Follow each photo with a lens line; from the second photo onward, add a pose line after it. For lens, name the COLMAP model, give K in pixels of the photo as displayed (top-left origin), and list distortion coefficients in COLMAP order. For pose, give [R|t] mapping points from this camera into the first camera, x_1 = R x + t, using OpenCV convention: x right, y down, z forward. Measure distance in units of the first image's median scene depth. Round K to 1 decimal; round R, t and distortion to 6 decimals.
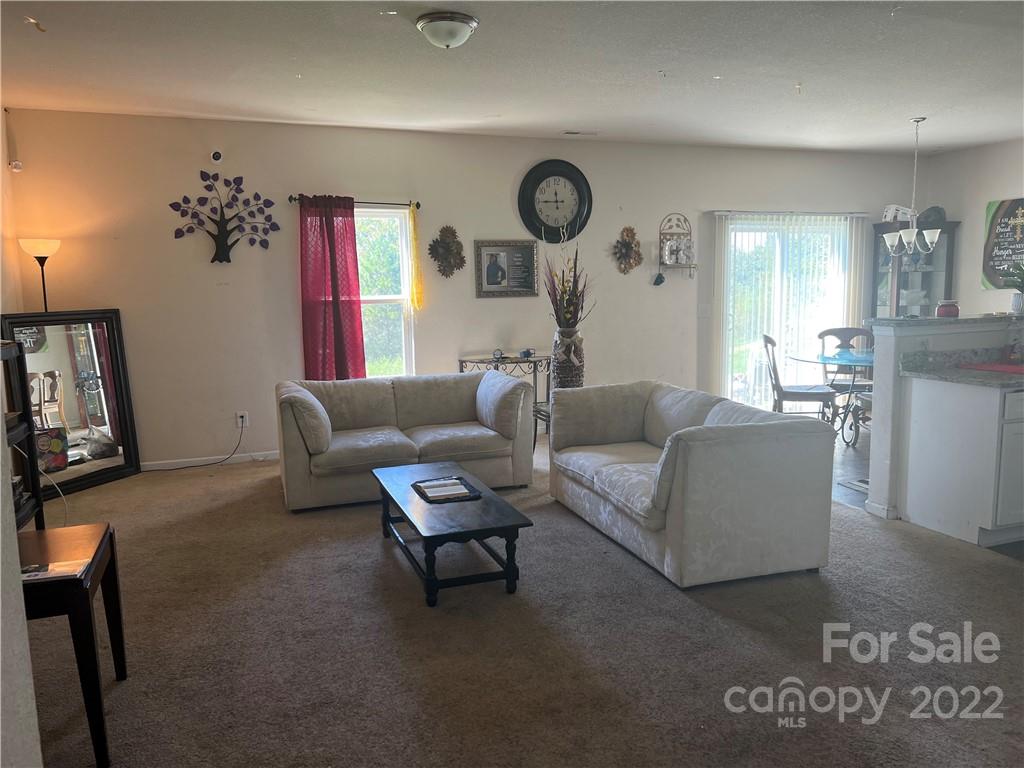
lens RADIAL K [[773.0, 0, 512.0], [0, 773.0, 384.0], [0, 0, 1]] dist [0.111831, -0.184089]
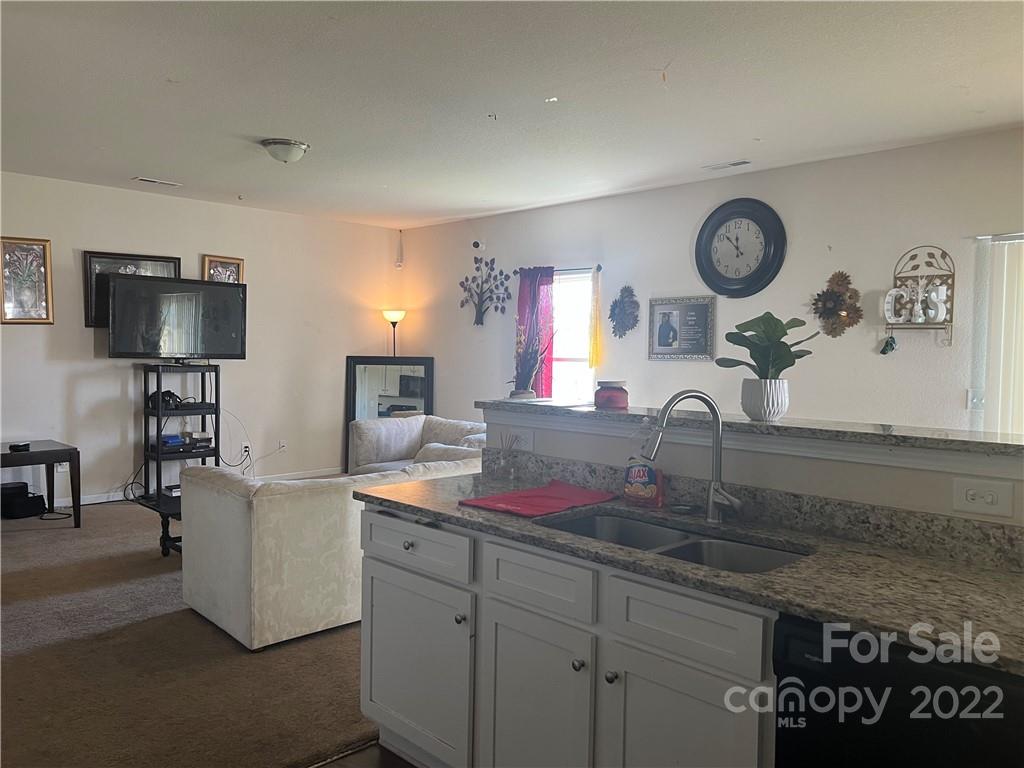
lens RADIAL K [[773.0, 0, 512.0], [0, 773.0, 384.0], [0, 0, 1]] dist [0.111831, -0.184089]
pose [[0.420006, 0.065208, -0.905176, 0.773716], [-0.135466, 0.990745, 0.008515, -0.071930], [0.897354, 0.119045, 0.424952, 0.485109]]
